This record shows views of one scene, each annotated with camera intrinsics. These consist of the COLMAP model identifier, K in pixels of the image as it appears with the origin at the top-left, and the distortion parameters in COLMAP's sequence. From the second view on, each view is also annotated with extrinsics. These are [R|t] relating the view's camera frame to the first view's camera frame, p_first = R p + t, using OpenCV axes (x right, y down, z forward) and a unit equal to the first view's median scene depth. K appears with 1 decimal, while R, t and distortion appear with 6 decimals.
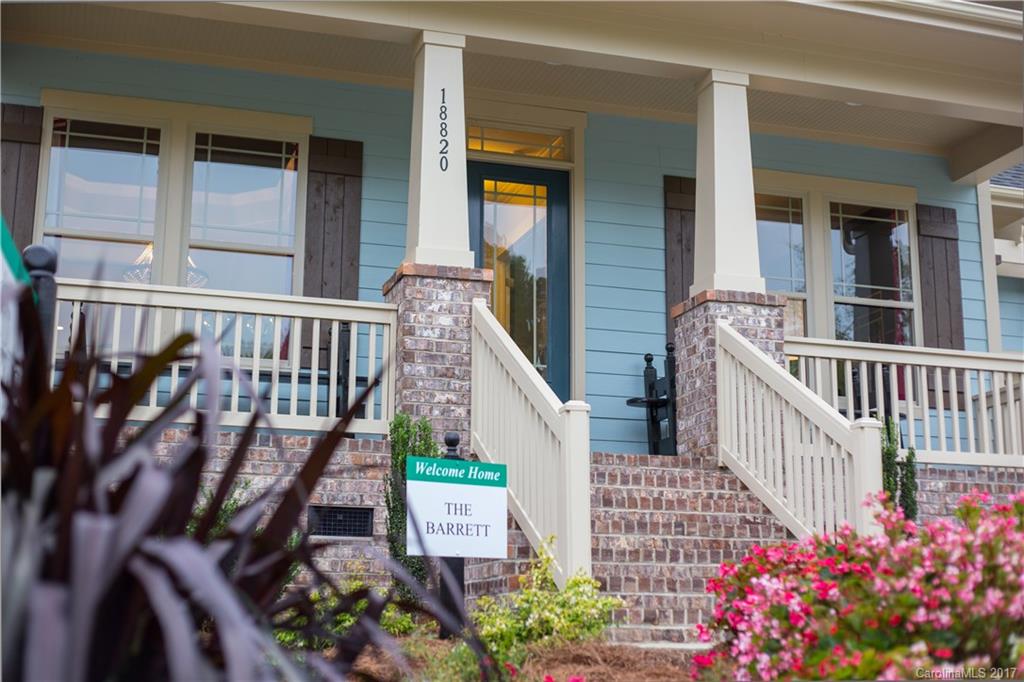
lens RADIAL K [[1602.3, 0, 511.5], [0, 1602.3, 340.6], [0, 0, 1]] dist [-0.135229, 0.000000]
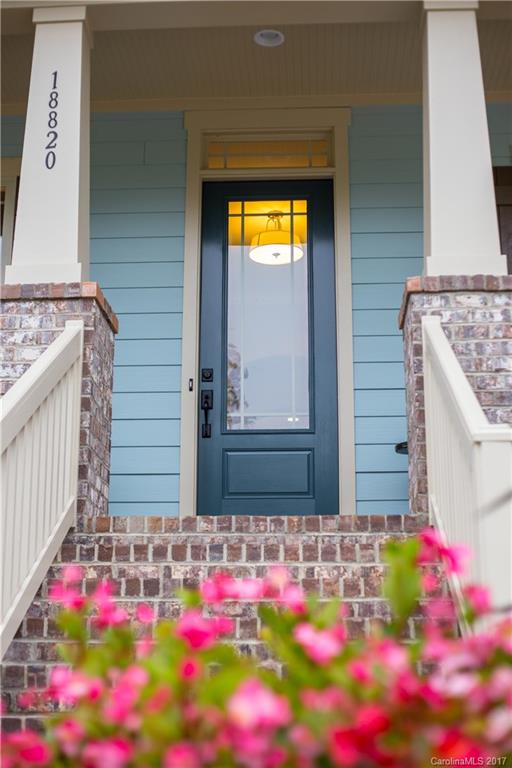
lens RADIAL K [[1201.7, 0, 256.5], [0, 1201.7, 384.1], [0, 0, 1]] dist [-0.135229, 0.000000]
pose [[0.930119, -0.098293, -0.353859, 0.250162], [0.078656, 0.994477, -0.069491, 0.048124], [0.358735, 0.036802, 0.932714, 0.493654]]
